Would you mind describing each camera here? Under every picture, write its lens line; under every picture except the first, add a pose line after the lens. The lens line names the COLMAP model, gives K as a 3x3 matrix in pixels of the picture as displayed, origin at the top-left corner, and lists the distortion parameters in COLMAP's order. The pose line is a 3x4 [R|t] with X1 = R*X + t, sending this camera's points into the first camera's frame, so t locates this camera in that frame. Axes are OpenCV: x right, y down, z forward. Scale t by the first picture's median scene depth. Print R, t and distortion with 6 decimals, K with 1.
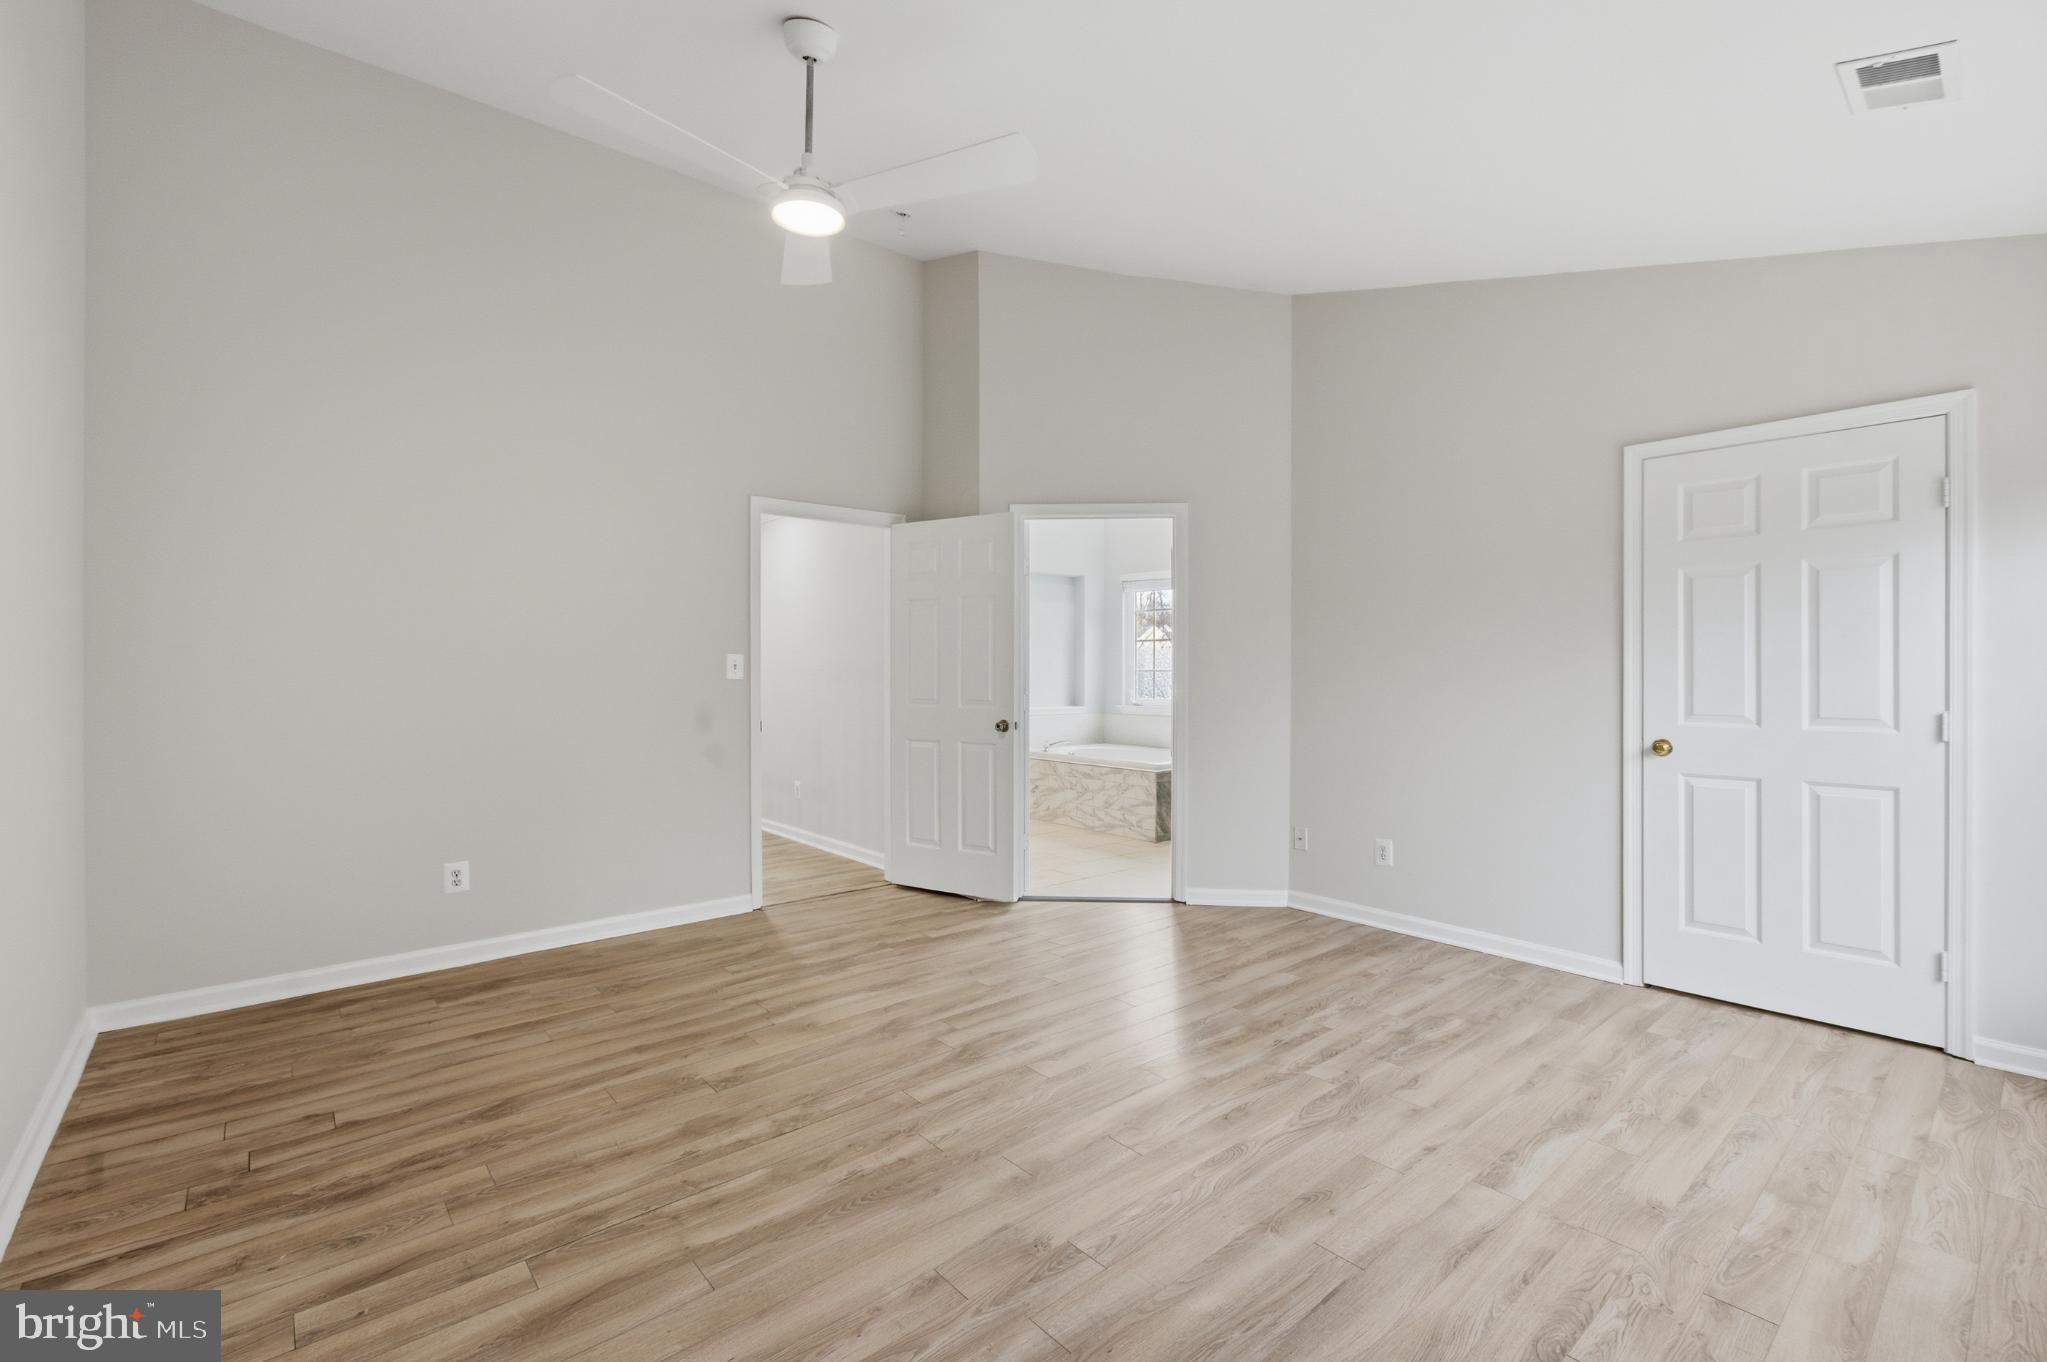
lens RADIAL K [[893.3, 0, 1015.4], [0, 893.3, 669.0], [0, 0, 1]] dist [0.005213, 0.000064]
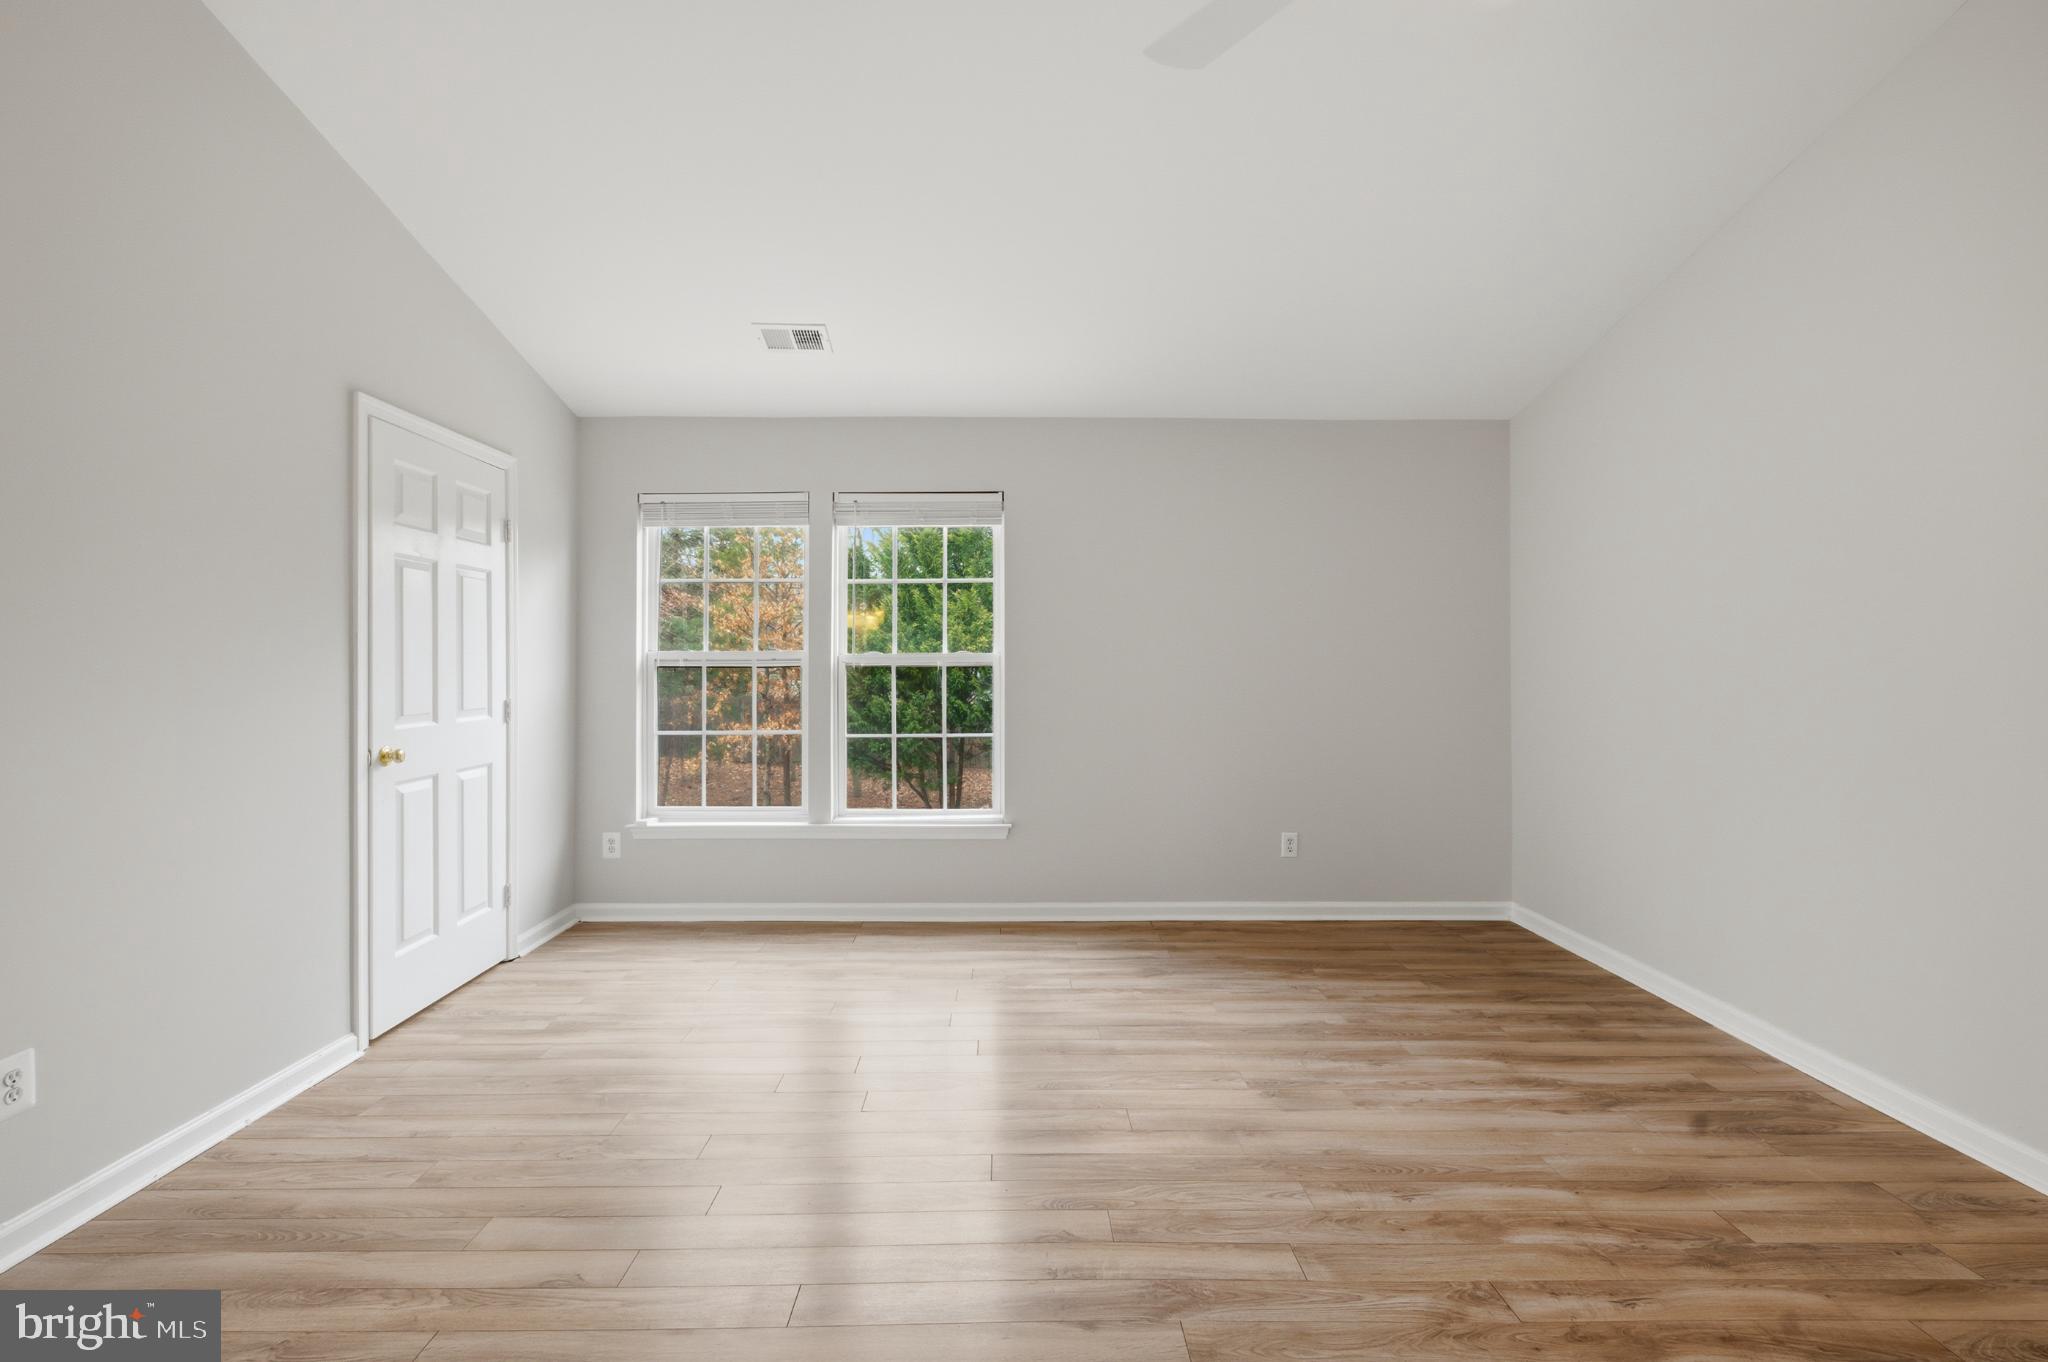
lens RADIAL K [[893.7, 0, 1015.9], [0, 893.7, 669.0], [0, 0, 1]] dist [0.005213, 0.000064]
pose [[-0.768885, -0.002495, 0.639382, -0.430808], [-0.004134, 0.999991, -0.001069, 0.003121], [-0.639374, -0.003465, -0.768888, 1.828847]]
